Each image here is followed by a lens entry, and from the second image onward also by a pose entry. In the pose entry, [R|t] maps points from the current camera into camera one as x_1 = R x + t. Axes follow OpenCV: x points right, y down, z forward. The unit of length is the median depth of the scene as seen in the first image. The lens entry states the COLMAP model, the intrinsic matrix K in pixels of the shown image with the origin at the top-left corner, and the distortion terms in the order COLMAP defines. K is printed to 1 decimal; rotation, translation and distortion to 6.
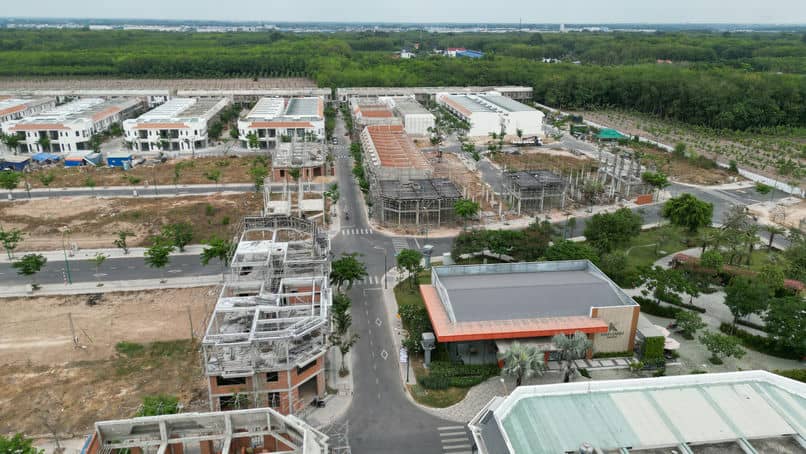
lens RADIAL K [[563.1, 0, 401.1], [0, 563.1, 225.3], [0, 0, 1]] dist [0.086978, -0.087479]
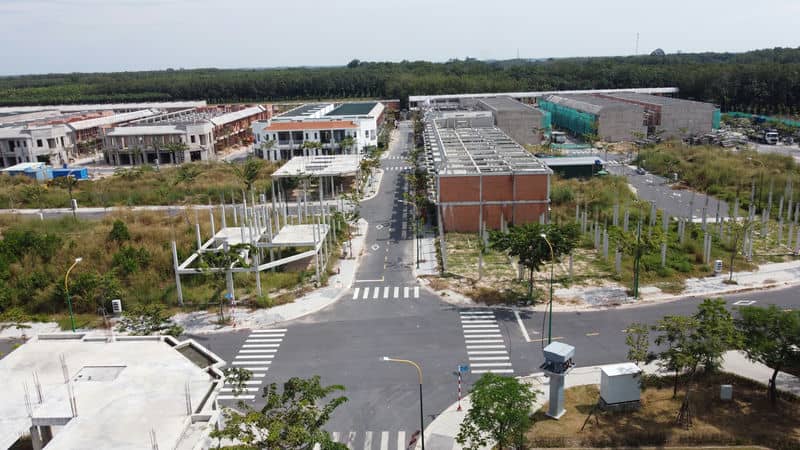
lens RADIAL K [[607.5, 0, 397.0], [0, 607.5, 216.0], [0, 0, 1]] dist [-0.000991, -0.007171]
pose [[0.987097, -0.000211, -0.160124, 0.007237], [-0.015321, 0.995287, -0.095760, -0.002820], [0.159389, 0.096978, 0.982441, 0.486506]]
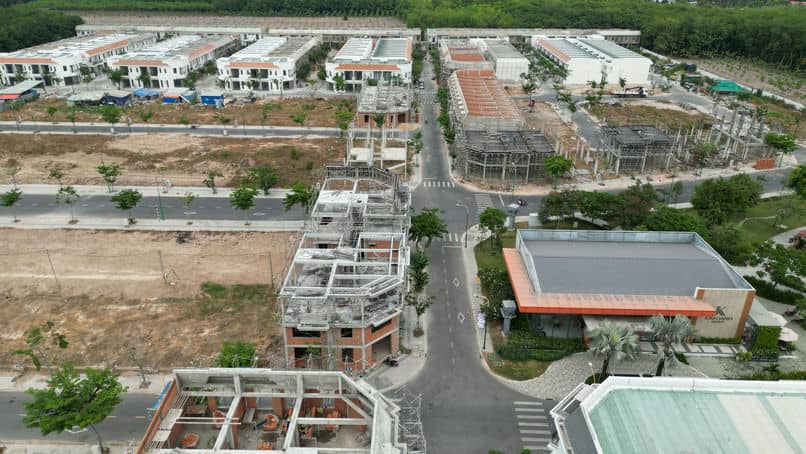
lens RADIAL K [[563.1, 0, 401.1], [0, 563.1, 225.3], [0, 0, 1]] dist [0.086978, -0.087479]
pose [[0.988404, 0.066262, -0.136624, -0.005499], [-0.052846, 0.993625, 0.099585, -0.010722], [0.142352, -0.091210, 0.985605, 0.030832]]
